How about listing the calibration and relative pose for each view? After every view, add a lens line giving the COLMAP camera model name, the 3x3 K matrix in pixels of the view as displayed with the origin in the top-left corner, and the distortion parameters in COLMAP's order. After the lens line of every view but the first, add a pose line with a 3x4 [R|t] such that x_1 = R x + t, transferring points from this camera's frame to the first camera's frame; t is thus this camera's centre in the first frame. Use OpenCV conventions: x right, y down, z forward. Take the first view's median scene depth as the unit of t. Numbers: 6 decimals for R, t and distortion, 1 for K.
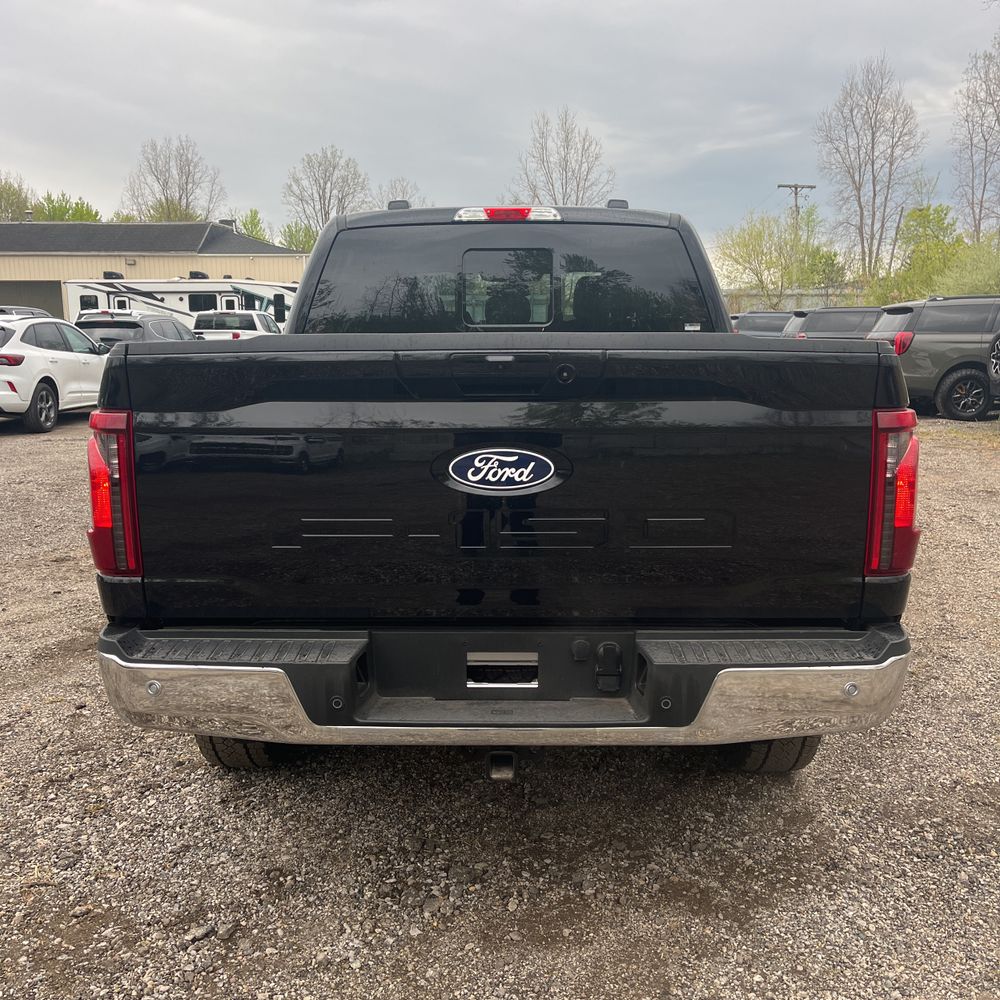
lens RADIAL K [[1013.4, 0, 510.2], [0, 1013.4, 507.2], [0, 0, 1]] dist [0.026210, 0.000000]
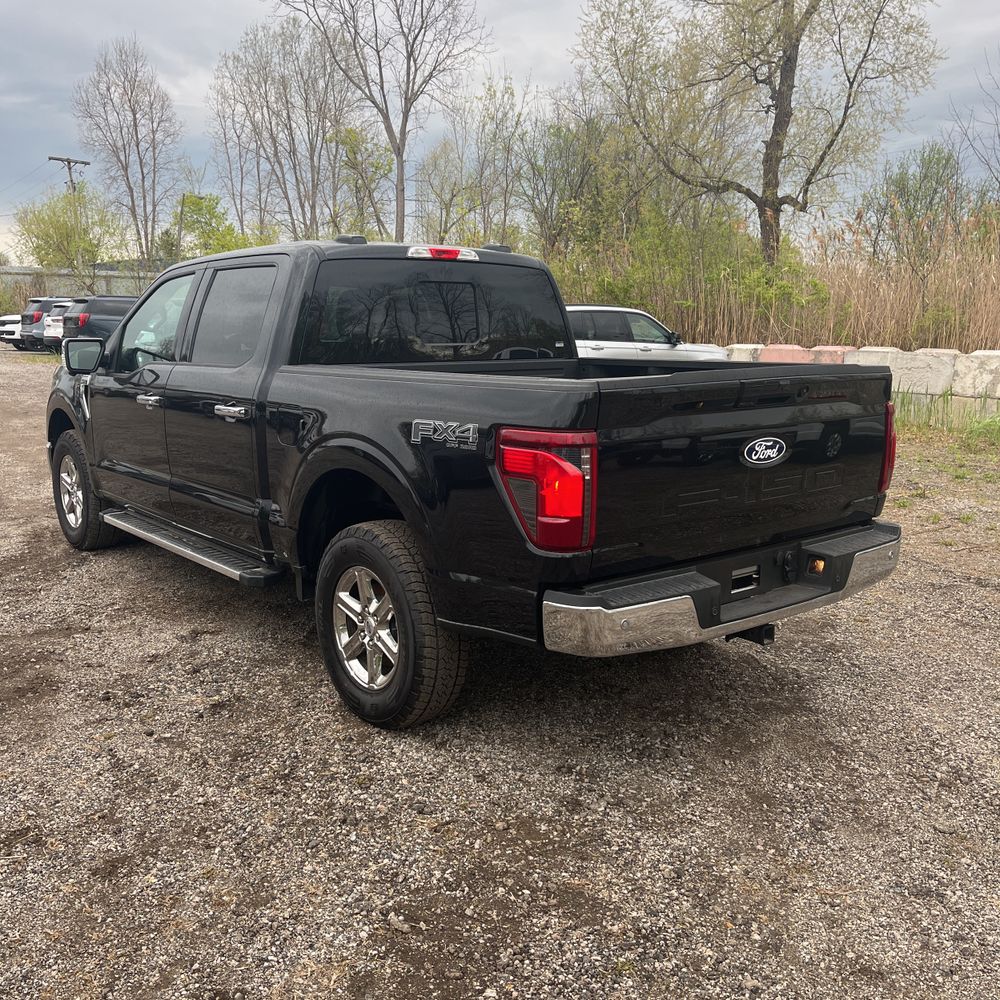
lens RADIAL K [[1013.4, 0, 498.6], [0, 1013.4, 506.8], [0, 0, 1]] dist [0.026210, 0.000000]
pose [[0.769738, -0.111728, 0.628506, -0.412924], [0.099161, 0.993540, 0.055176, -0.024259], [-0.630611, 0.019853, 0.775845, 0.005212]]
